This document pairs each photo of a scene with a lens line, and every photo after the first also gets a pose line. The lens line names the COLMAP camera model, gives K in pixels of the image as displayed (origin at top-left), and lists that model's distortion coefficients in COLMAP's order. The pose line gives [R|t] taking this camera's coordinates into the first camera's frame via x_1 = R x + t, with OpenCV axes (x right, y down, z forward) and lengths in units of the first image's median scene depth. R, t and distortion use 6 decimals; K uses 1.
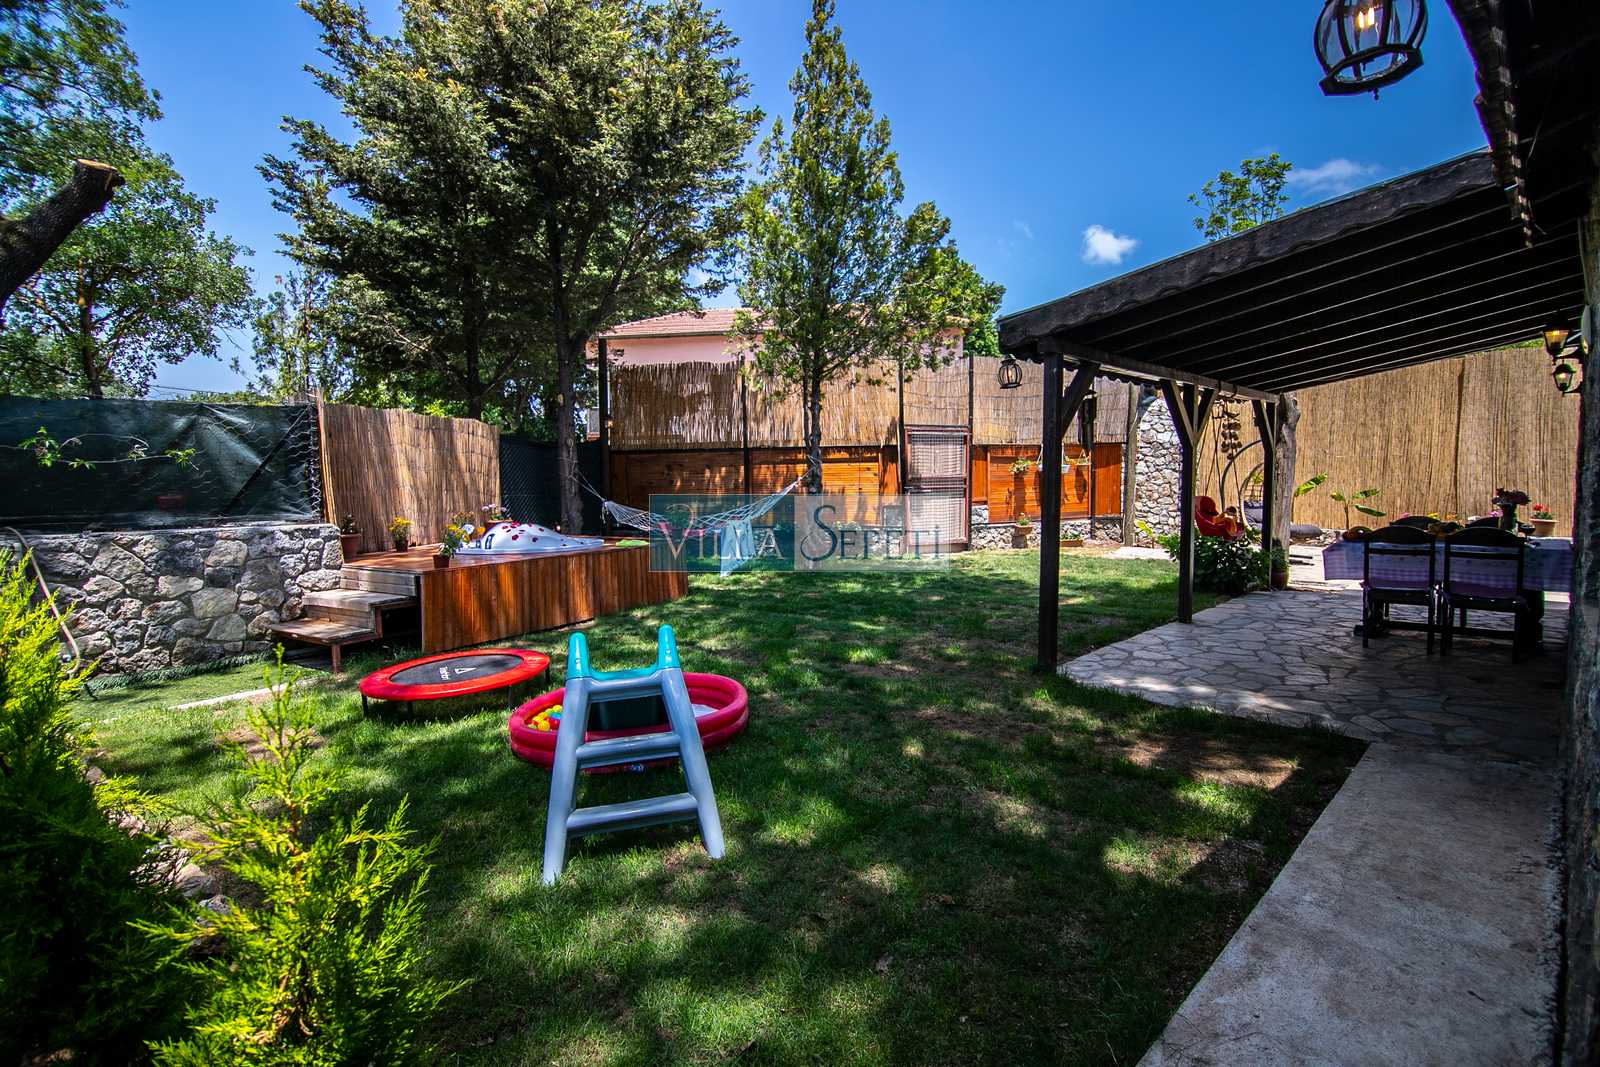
lens RADIAL K [[705.3, 0, 800.0], [0, 705.3, 533.5], [0, 0, 1]] dist [-0.015688, -0.000419]
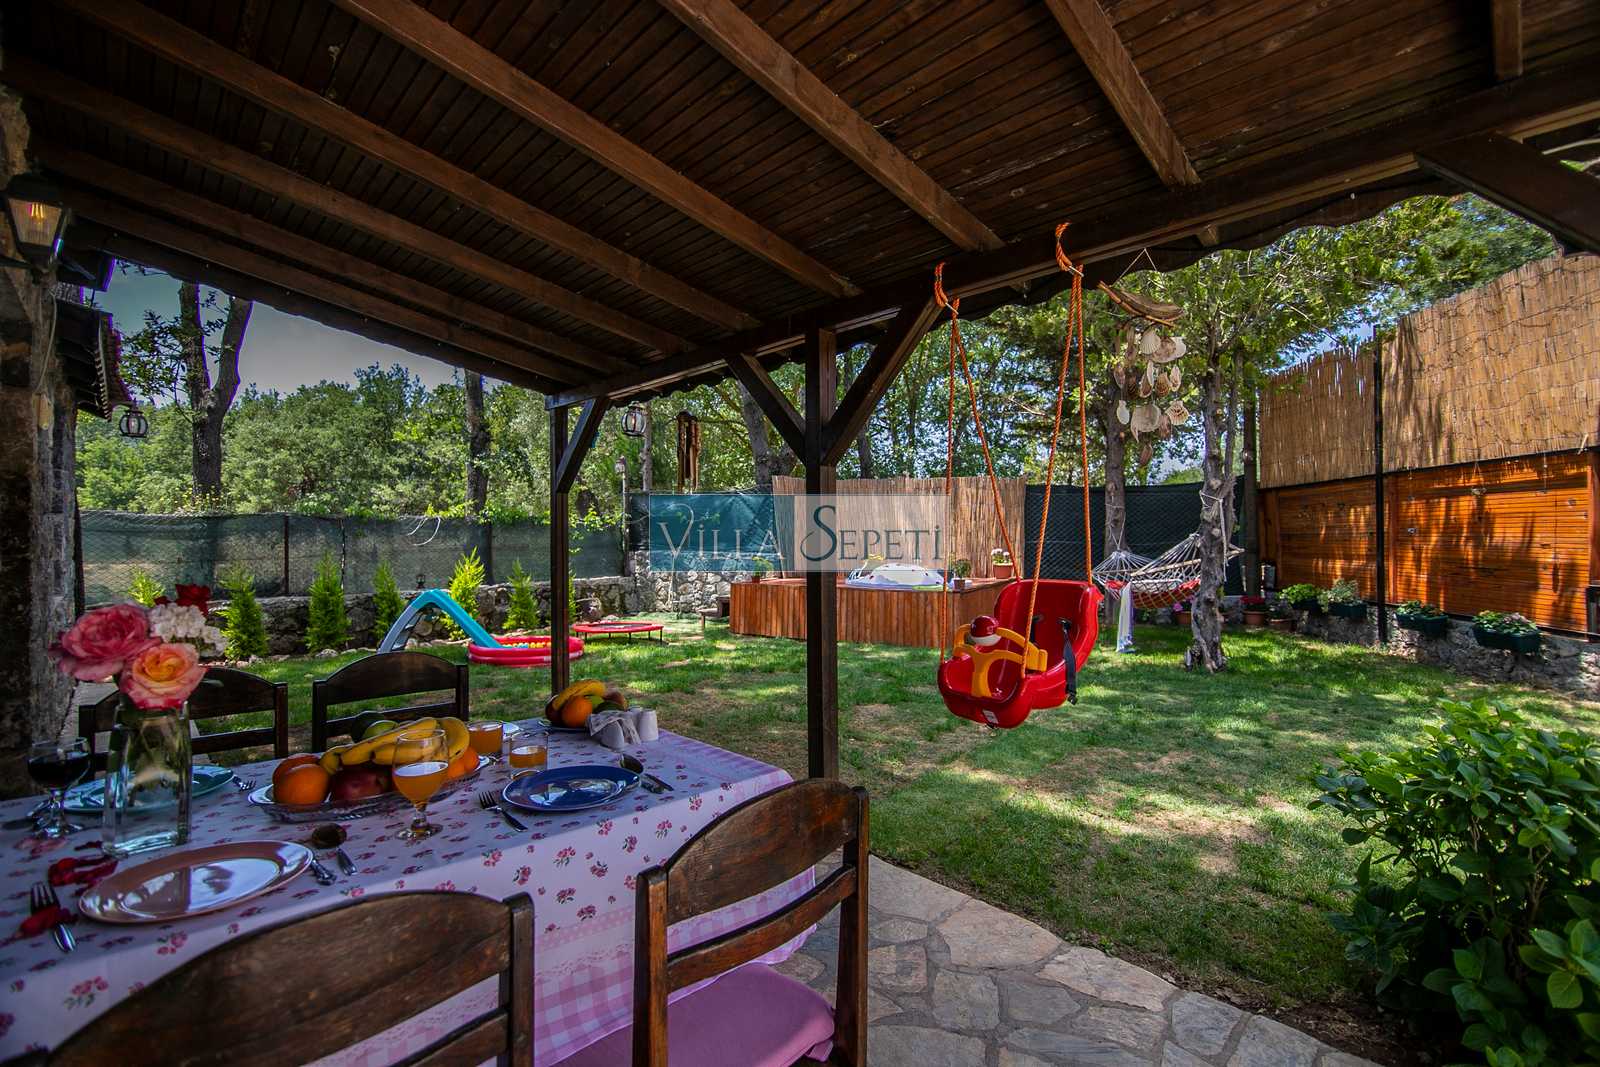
lens RADIAL K [[705.3, 0, 800.0], [0, 705.3, 533.5], [0, 0, 1]] dist [-0.015688, -0.000419]
pose [[0.017427, 0.009392, -0.999804, 1.133518], [-0.069862, 0.997523, 0.008153, -0.087731], [0.997404, 0.069706, 0.018040, 1.089560]]
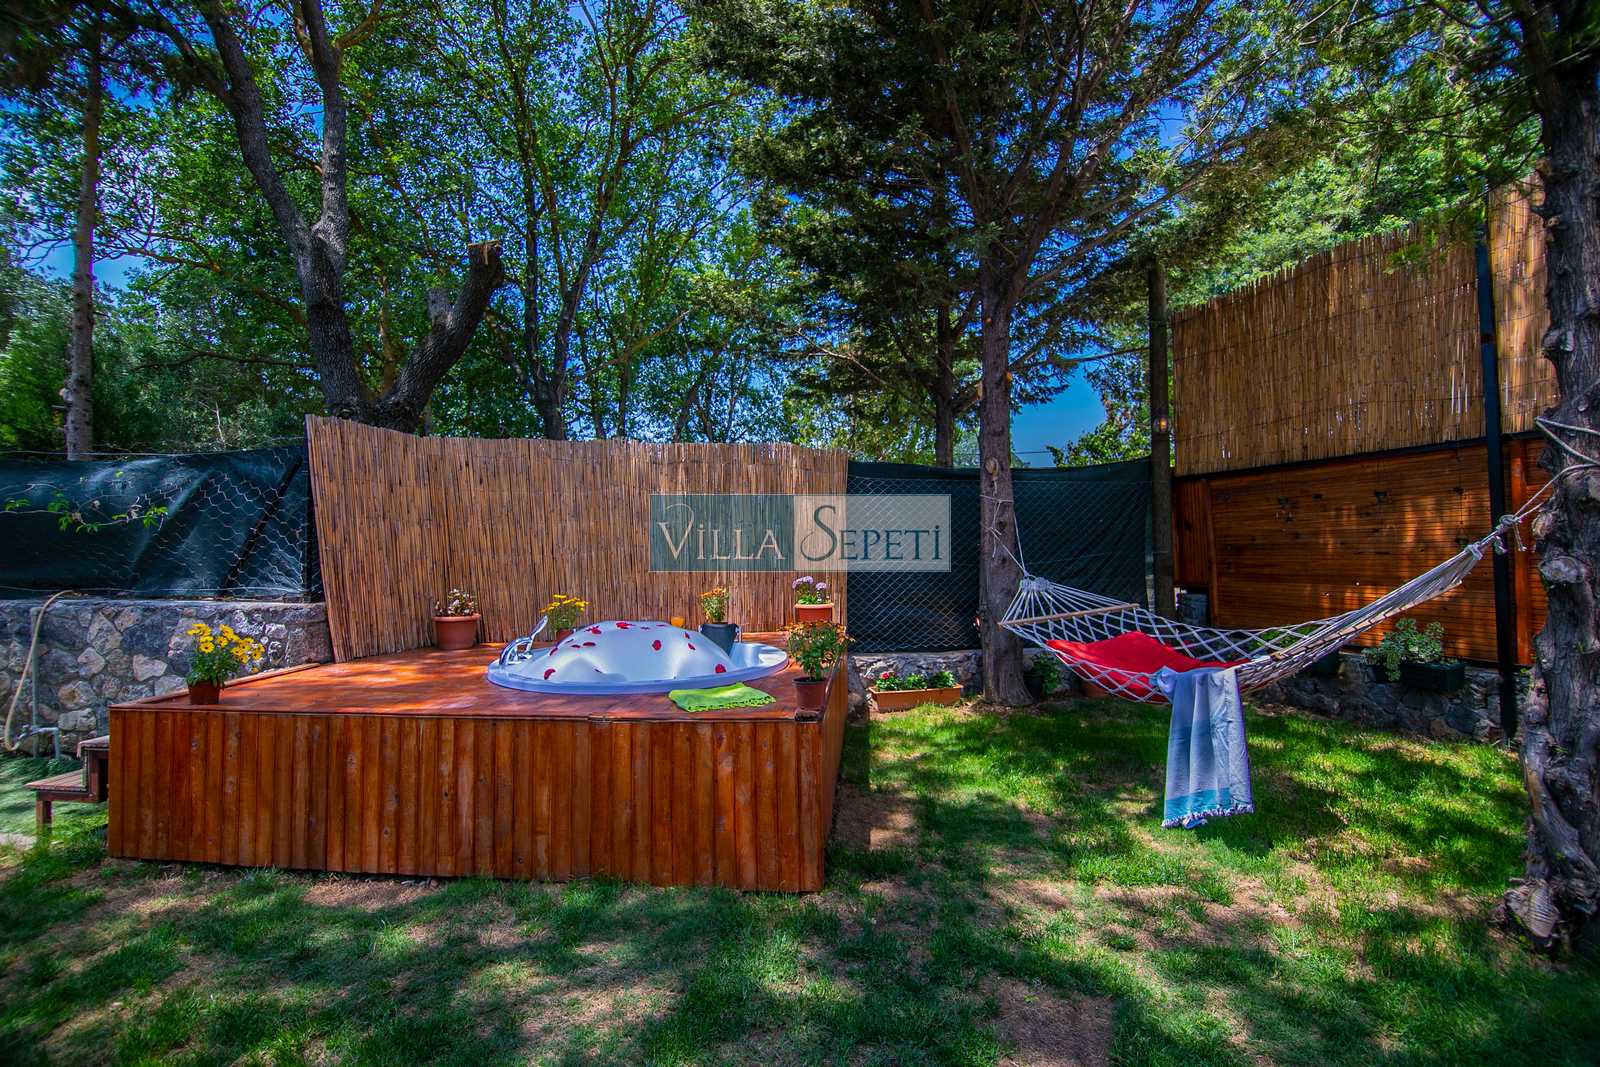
lens RADIAL K [[705.3, 0, 800.0], [0, 705.3, 533.5], [0, 0, 1]] dist [-0.015688, -0.000419]
pose [[0.419617, -0.013207, -0.907605, 0.190713], [-0.056693, 0.997561, -0.040727, -0.088960], [0.905929, 0.068545, 0.417845, 1.215706]]
